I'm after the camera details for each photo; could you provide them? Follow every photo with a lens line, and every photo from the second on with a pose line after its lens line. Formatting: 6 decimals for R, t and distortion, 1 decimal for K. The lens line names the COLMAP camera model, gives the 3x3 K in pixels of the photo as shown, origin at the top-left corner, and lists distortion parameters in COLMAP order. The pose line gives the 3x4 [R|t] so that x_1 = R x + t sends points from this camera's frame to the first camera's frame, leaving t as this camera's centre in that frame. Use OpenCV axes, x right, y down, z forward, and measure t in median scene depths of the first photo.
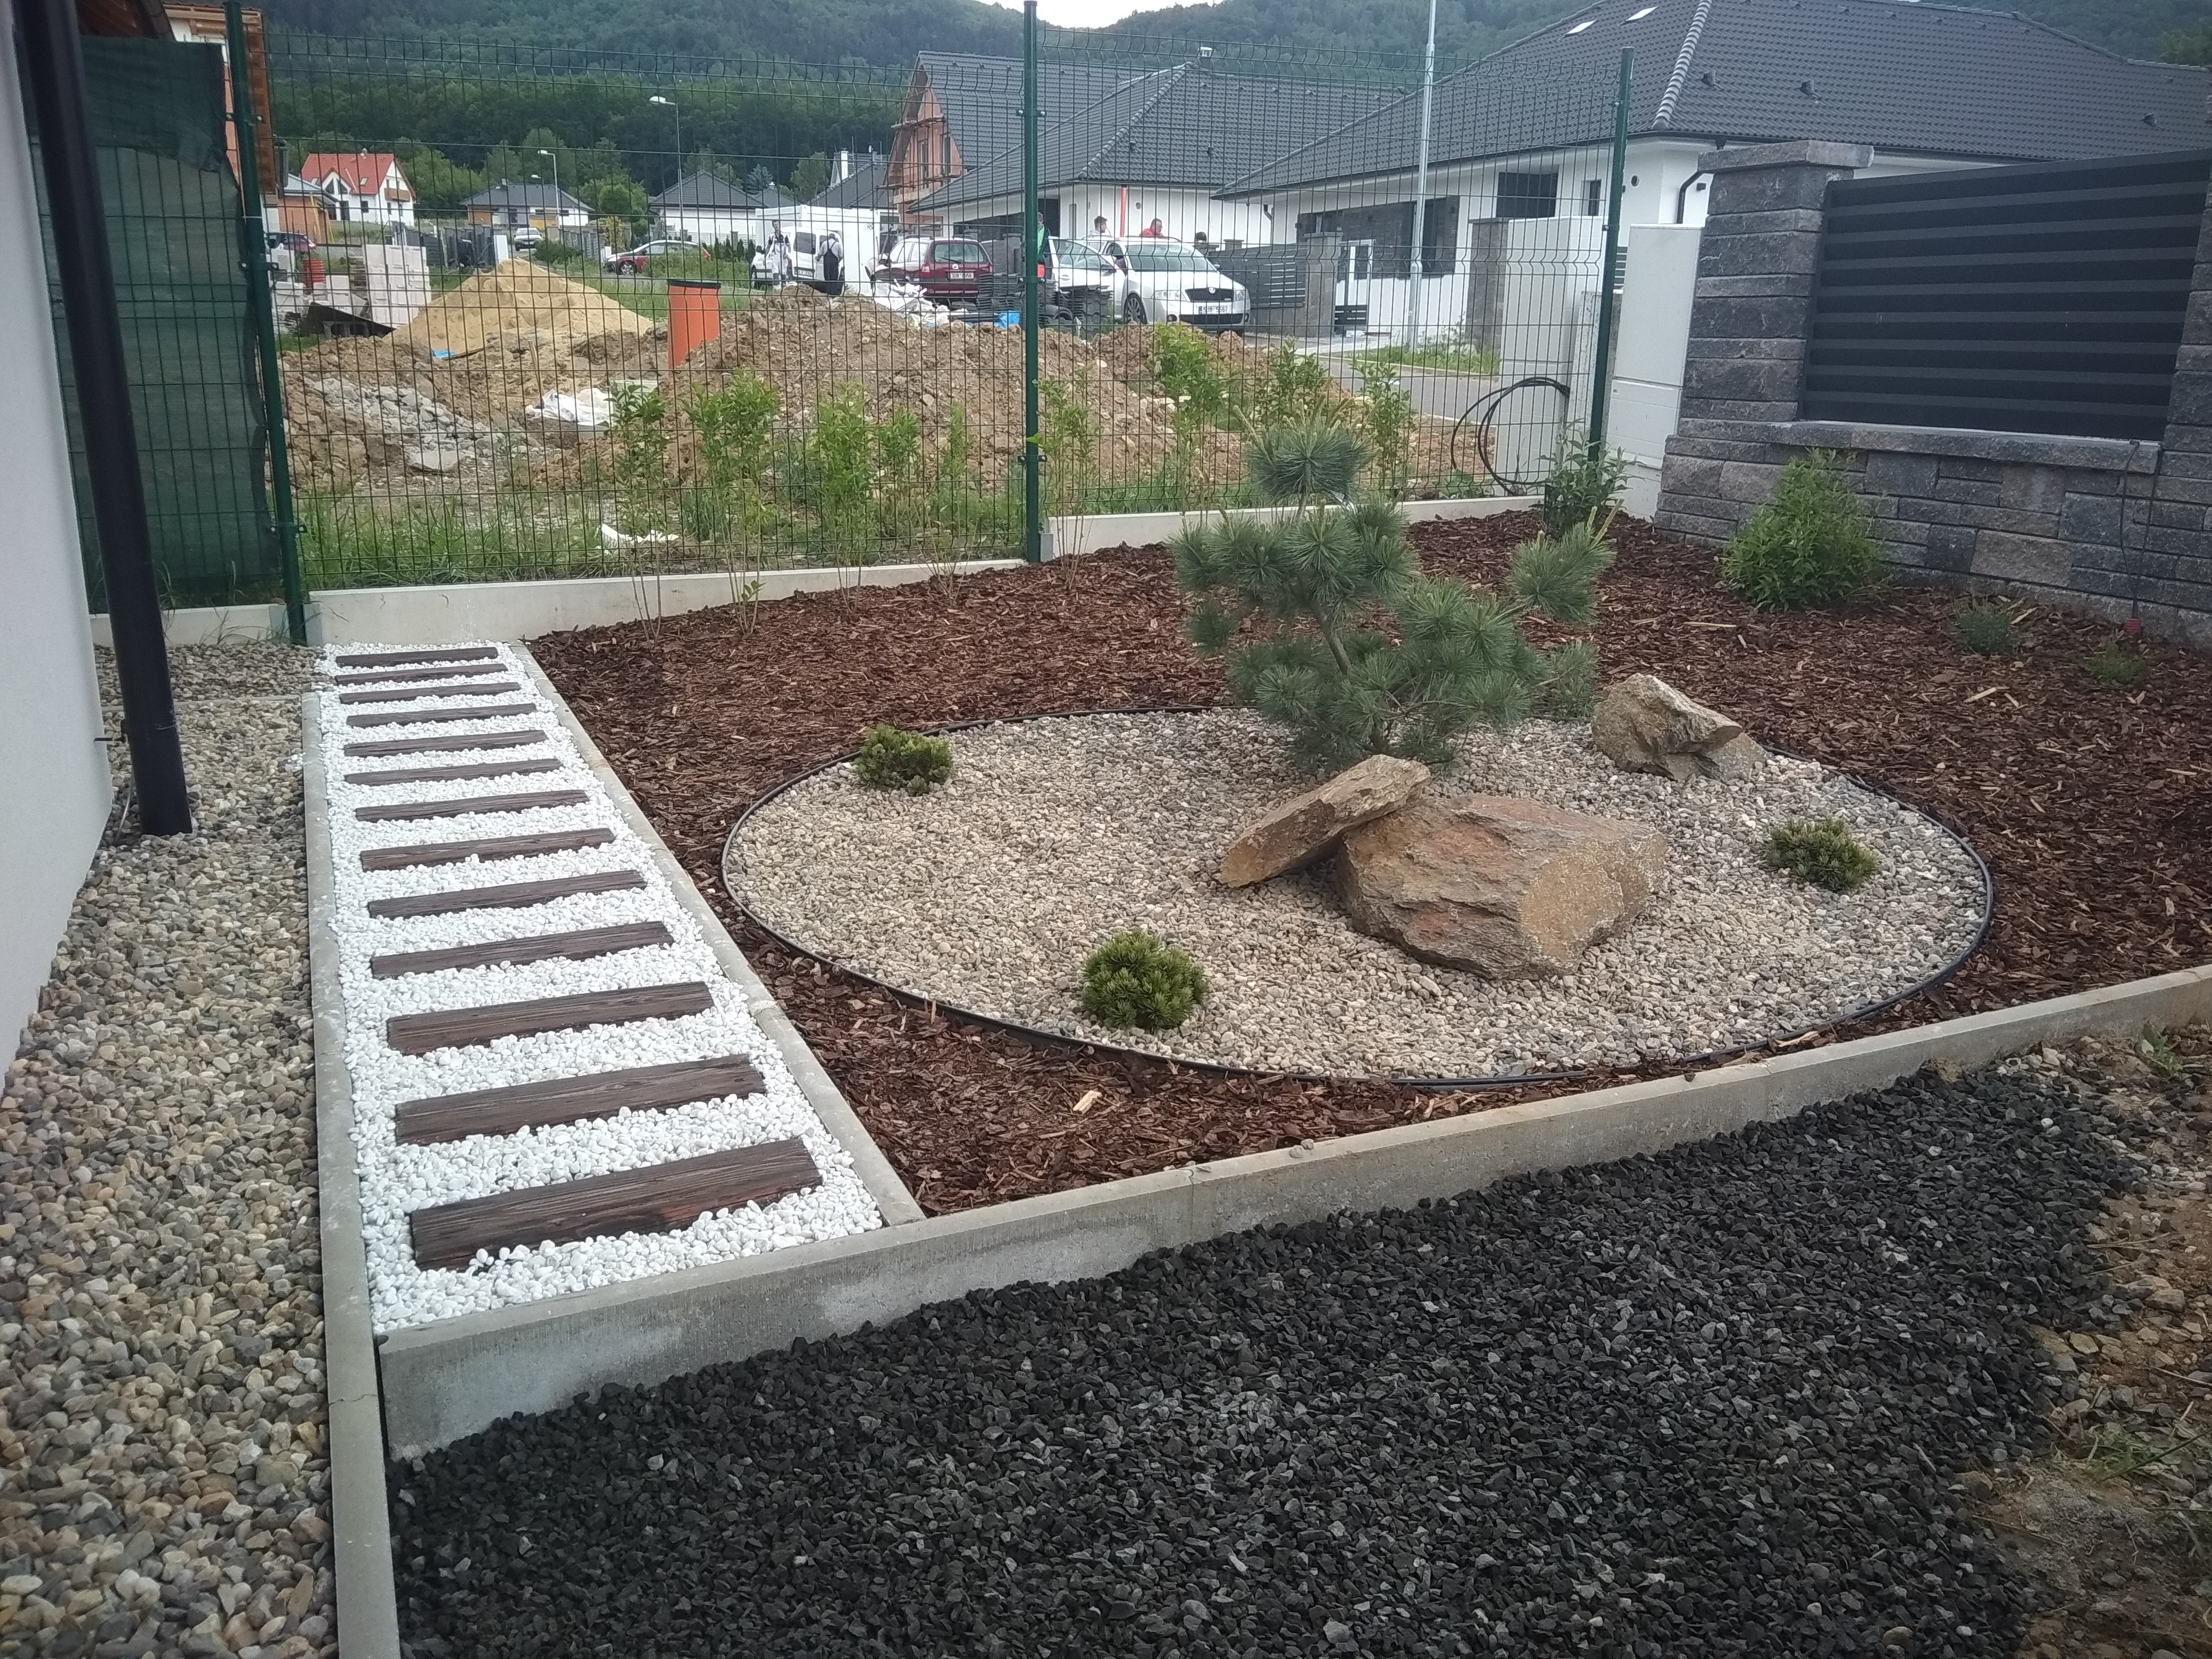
lens RADIAL K [[1778.9, 0, 1102.5], [0, 1778.9, 832.9], [0, 0, 1]] dist [0.092800, -0.149239]
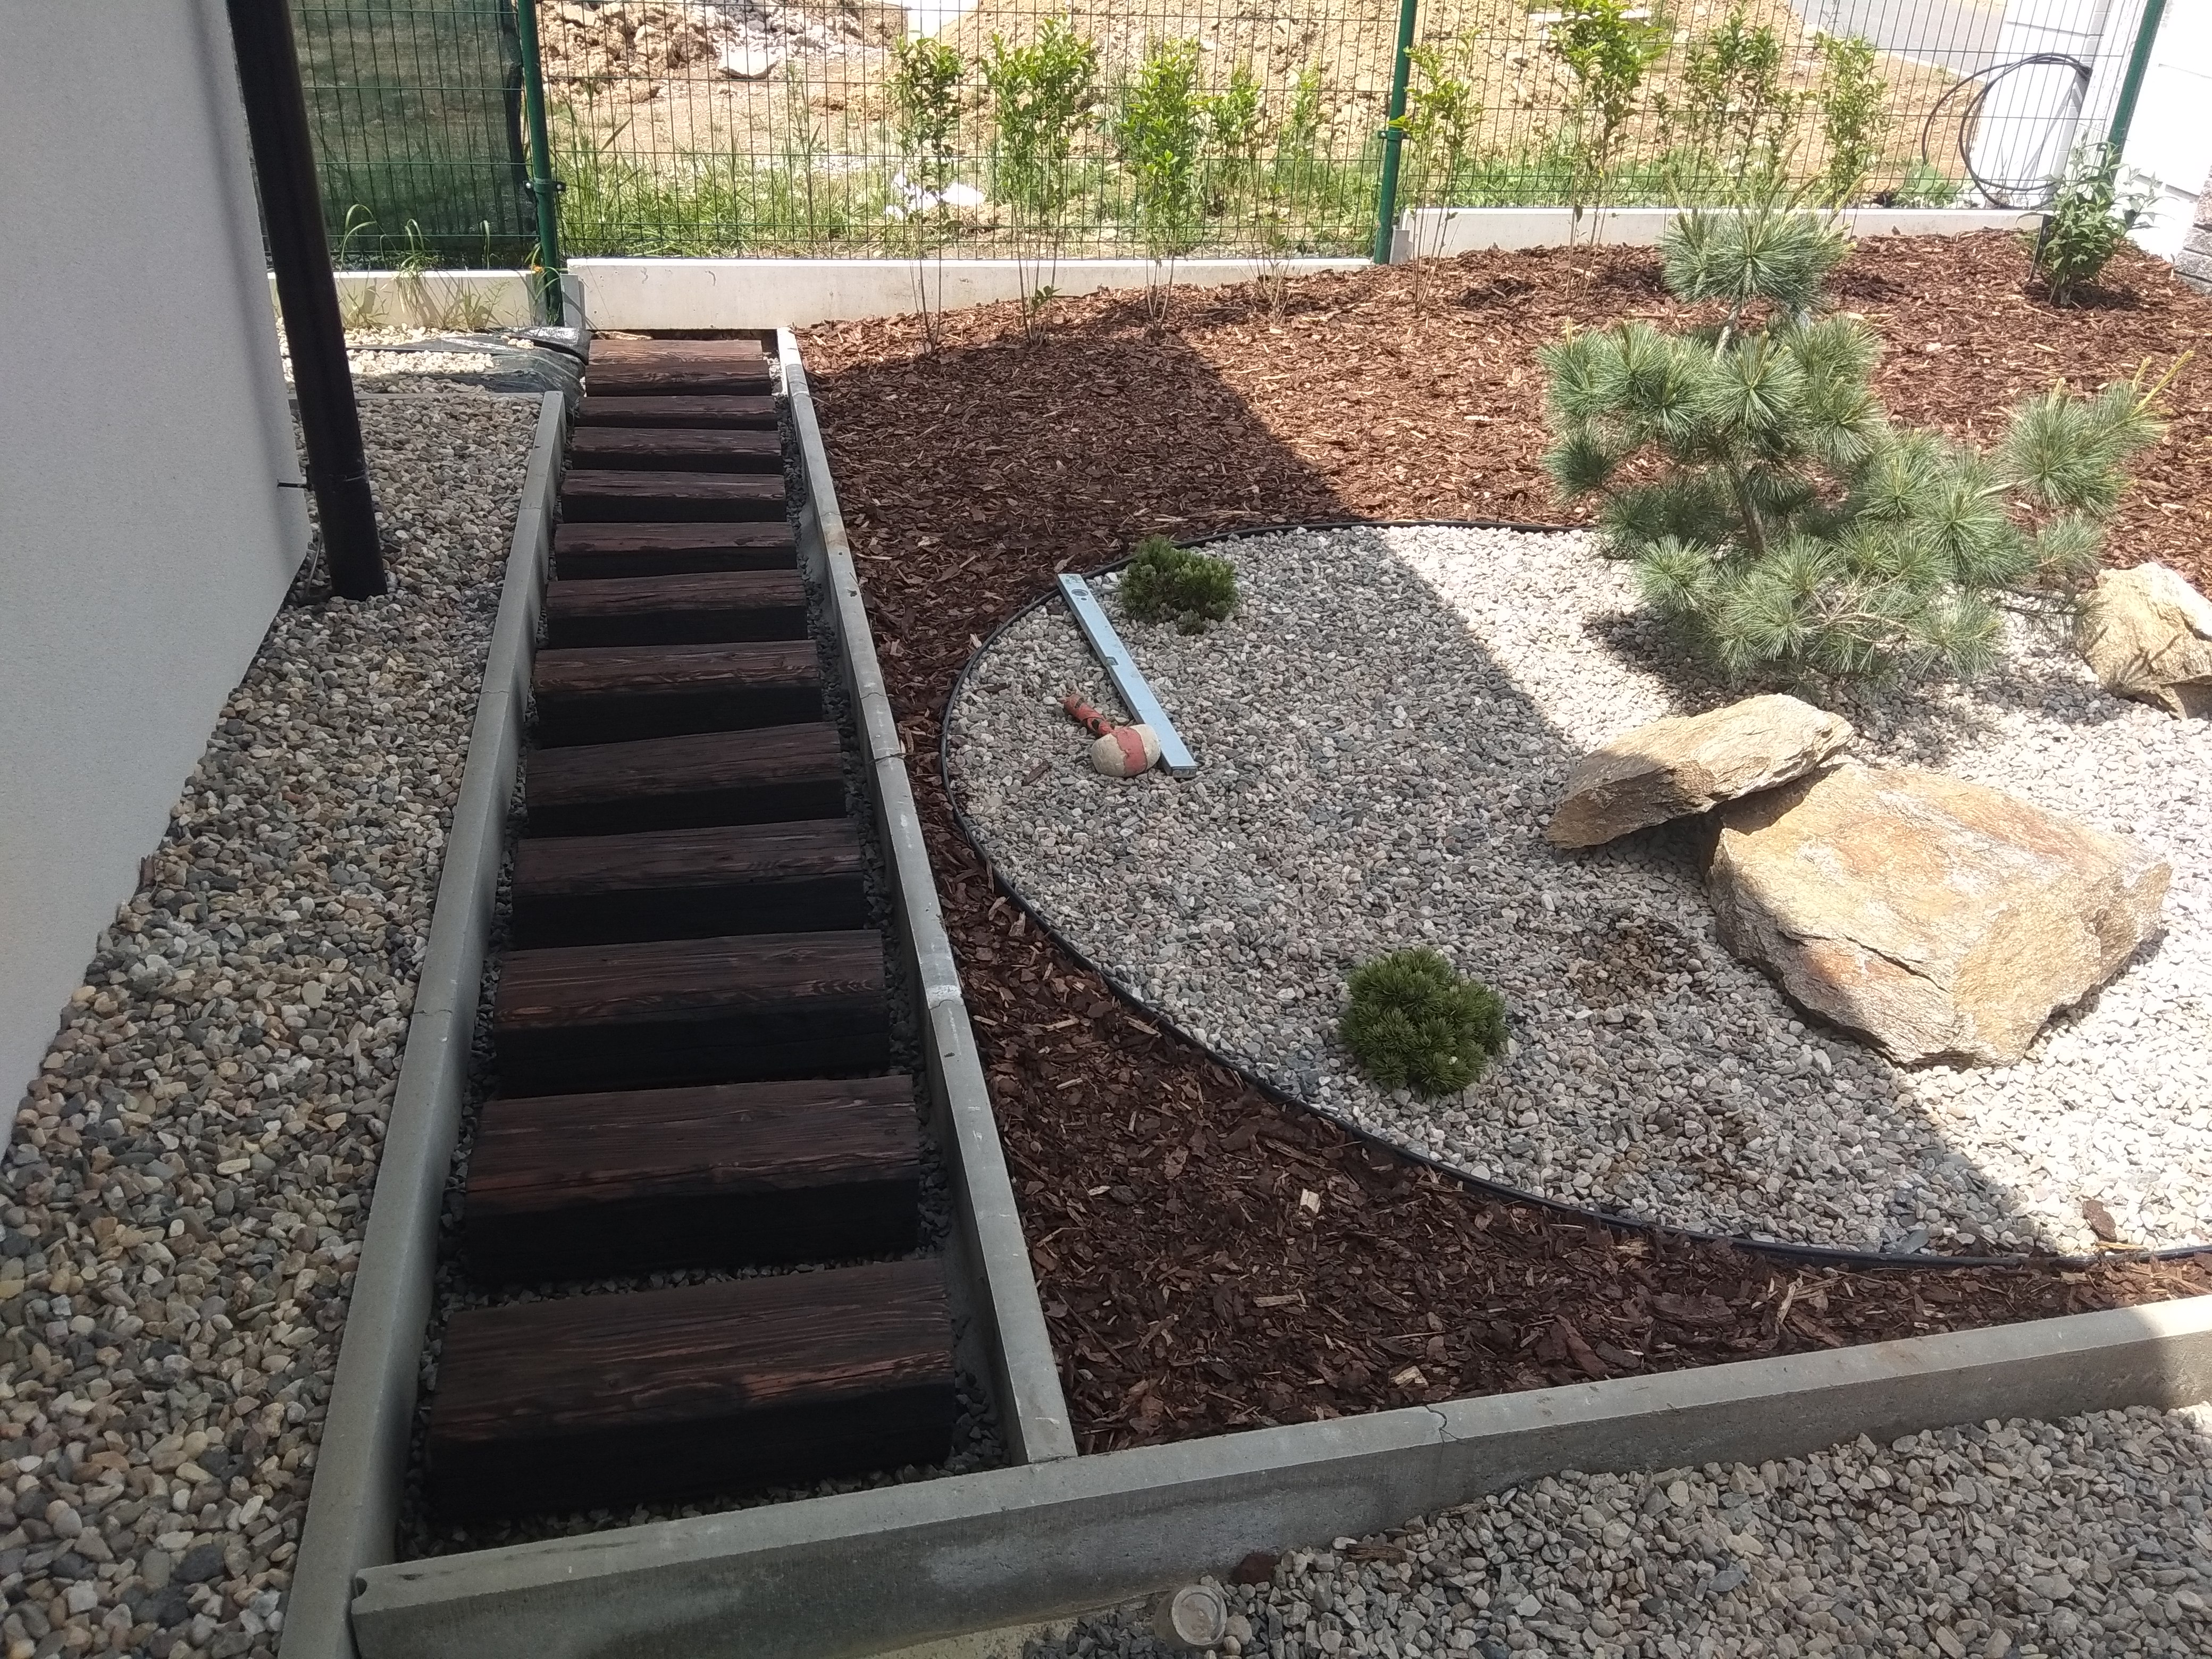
lens RADIAL K [[1778.9, 0, 1105.9], [0, 1778.9, 826.7], [0, 0, 1]] dist [0.092800, -0.149239]
pose [[0.979737, 0.125291, -0.156261, -0.000899], [-0.089070, 0.971342, 0.220367, -0.137745], [0.179393, -0.201983, 0.962819, 0.212264]]
